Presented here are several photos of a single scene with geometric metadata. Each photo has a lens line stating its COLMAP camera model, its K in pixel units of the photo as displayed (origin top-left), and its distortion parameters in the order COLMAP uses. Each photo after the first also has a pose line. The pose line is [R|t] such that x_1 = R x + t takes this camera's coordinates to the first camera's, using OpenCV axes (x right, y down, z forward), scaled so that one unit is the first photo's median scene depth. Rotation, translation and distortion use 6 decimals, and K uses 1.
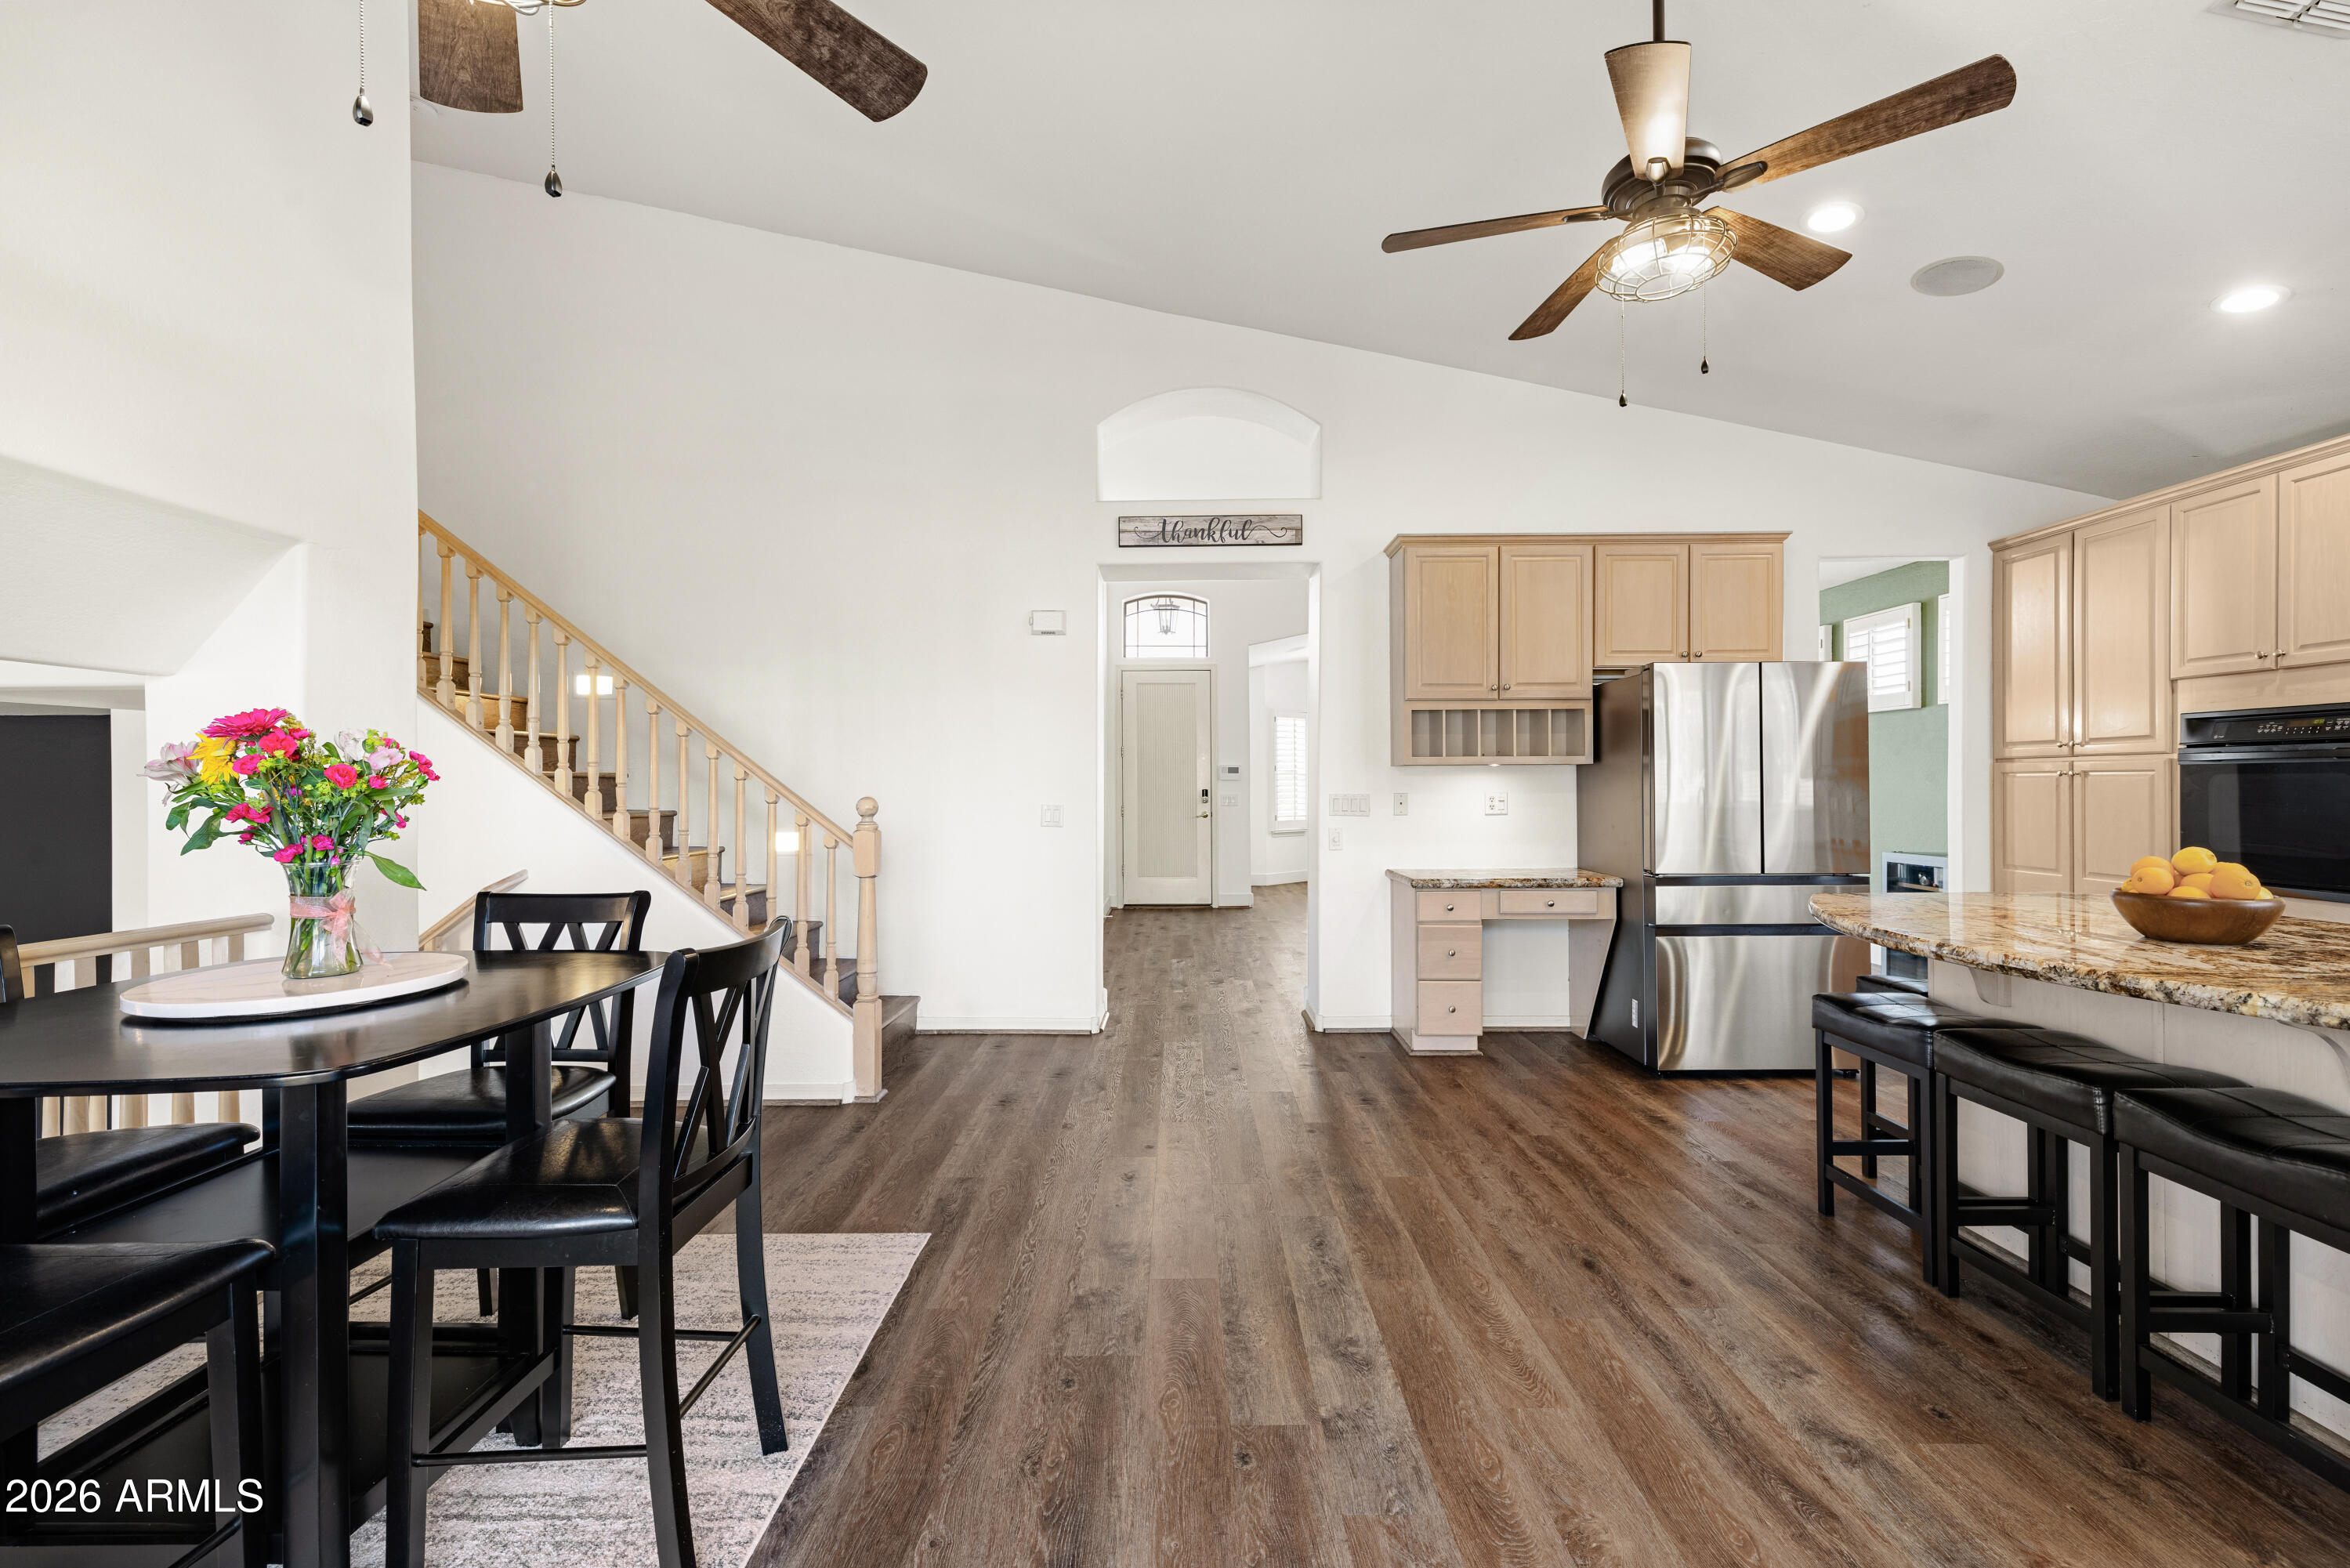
lens RADIAL K [[1039.7, 0, 1176.2], [0, 1039.7, 788.9], [0, 0, 1]] dist [0.001264, -0.000069]
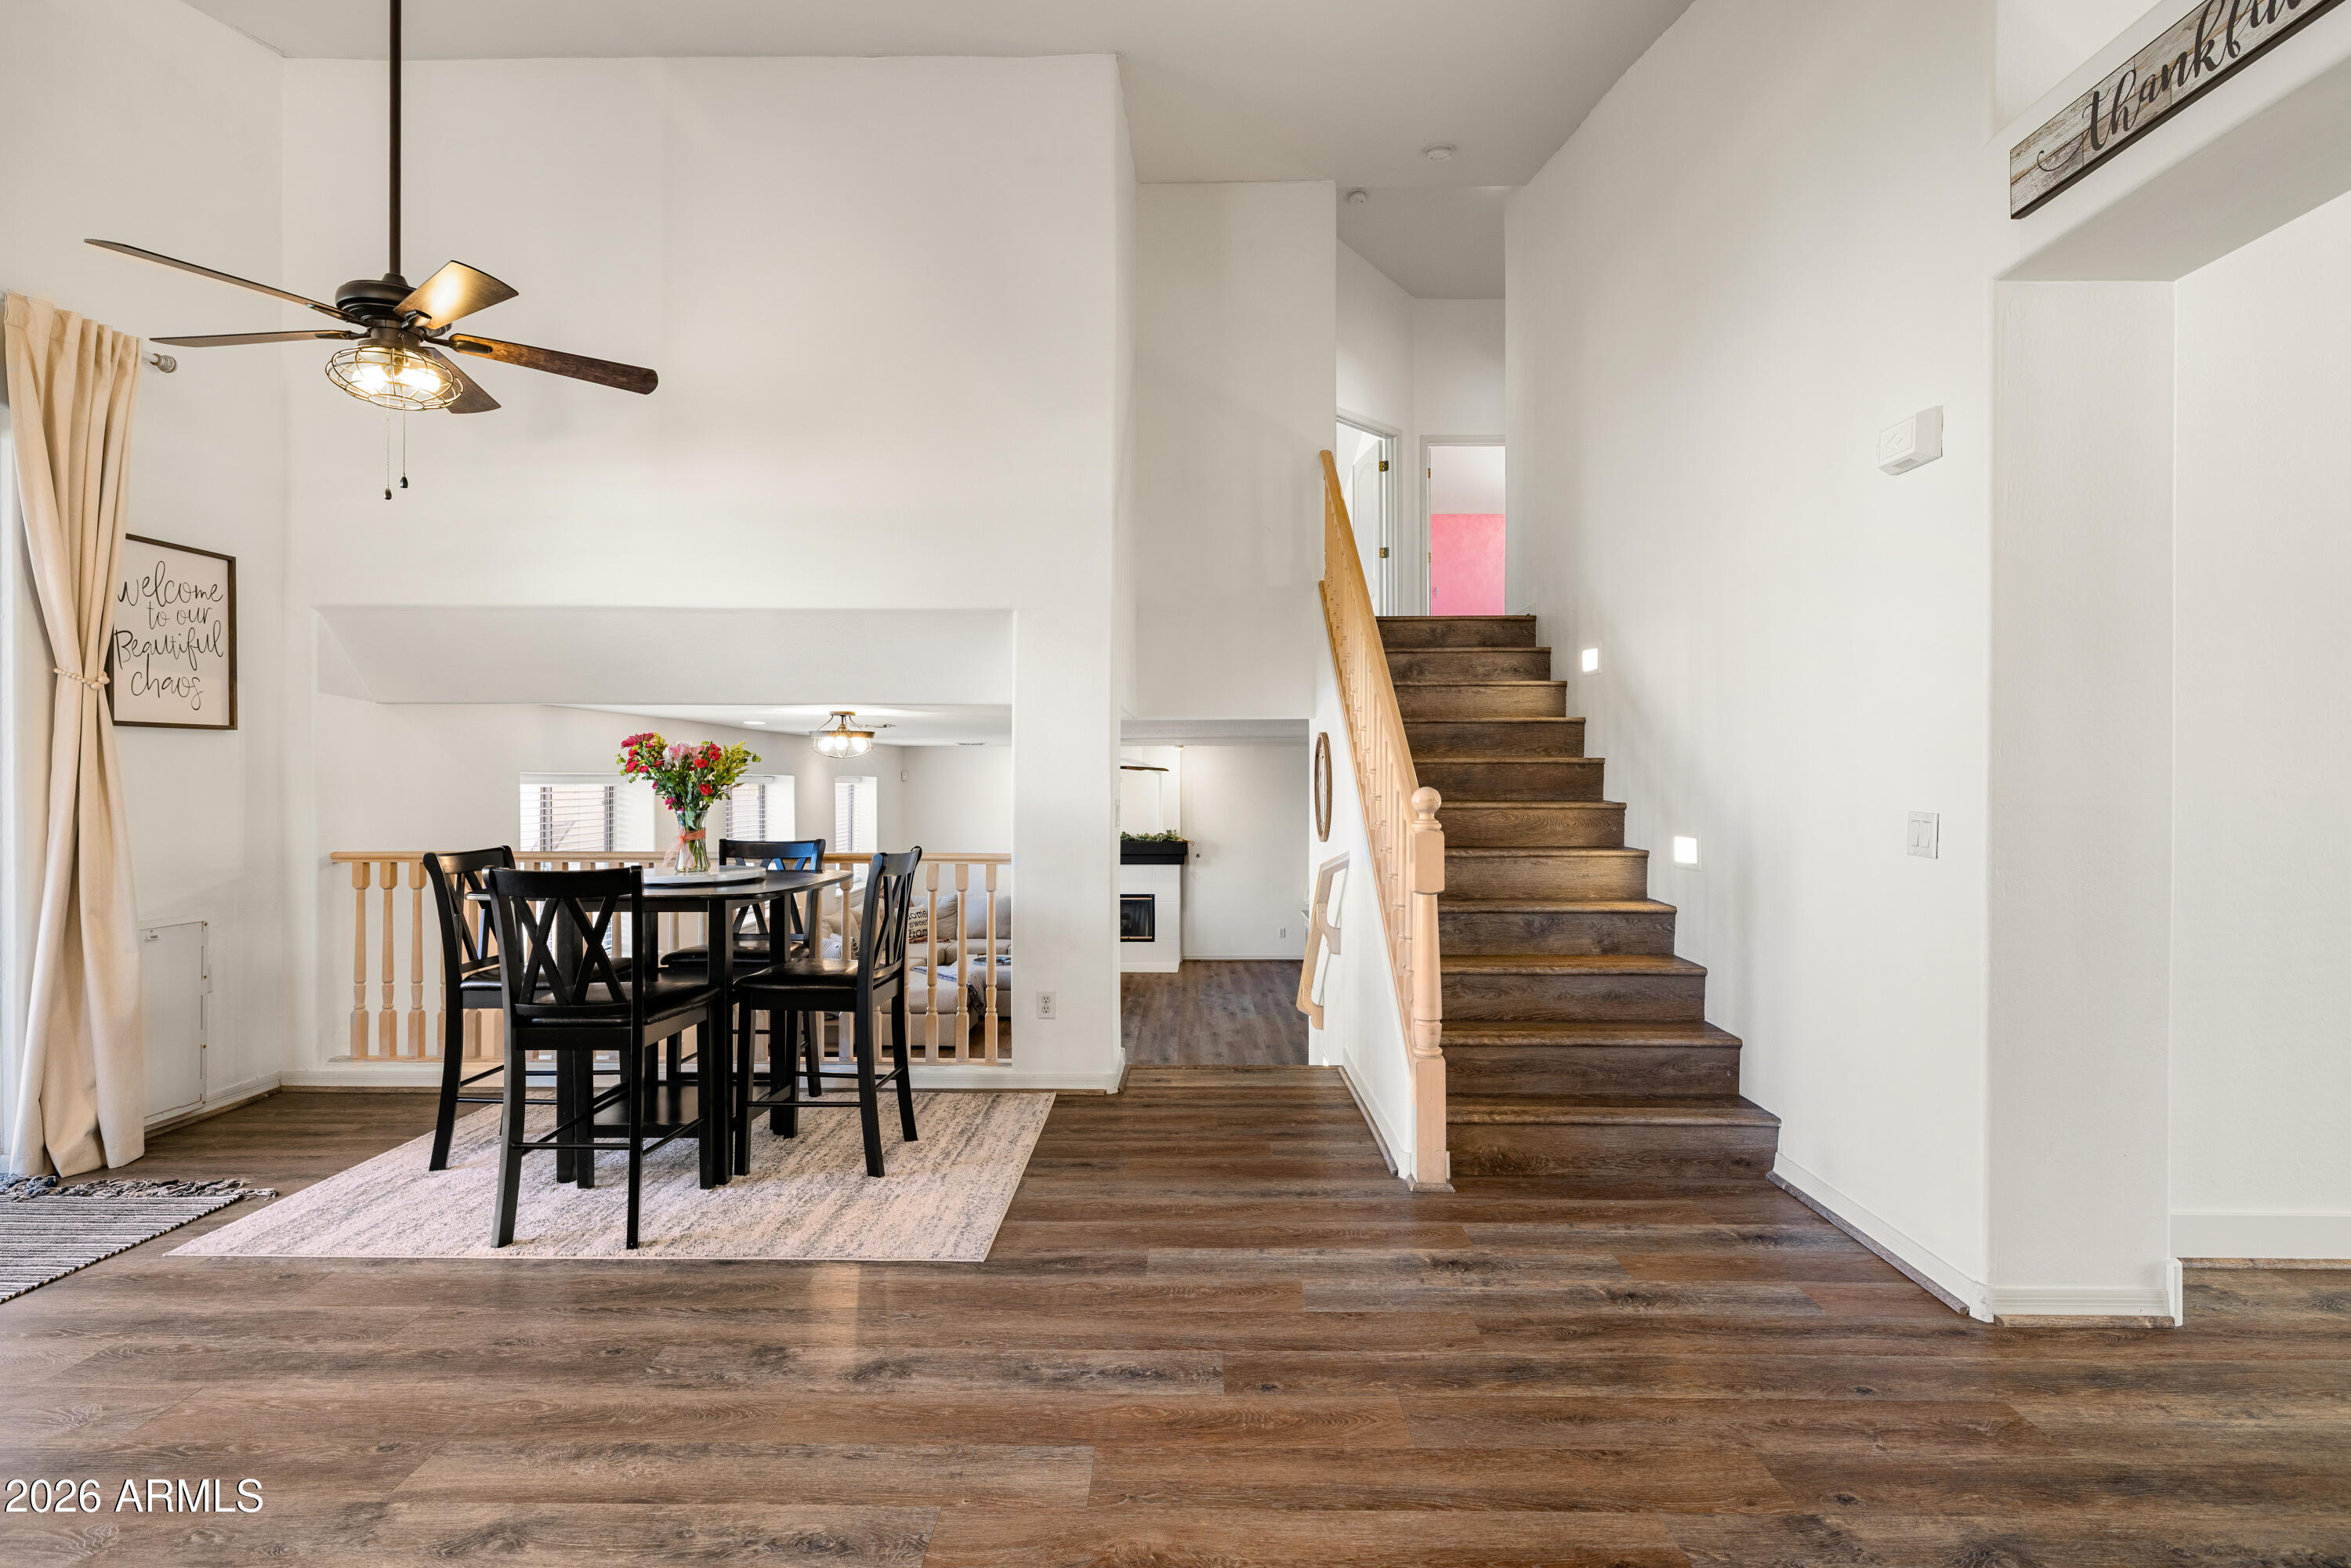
lens RADIAL K [[1150.4, 0, 1180.7], [0, 1150.4, 761.3], [0, 0, 1]] dist [0.001387, 0.000686]
pose [[-0.024286, -0.008789, -0.999666, 0.673022], [-0.003386, 0.999956, -0.008709, -0.002331], [0.999699, 0.003174, -0.024315, 1.040823]]
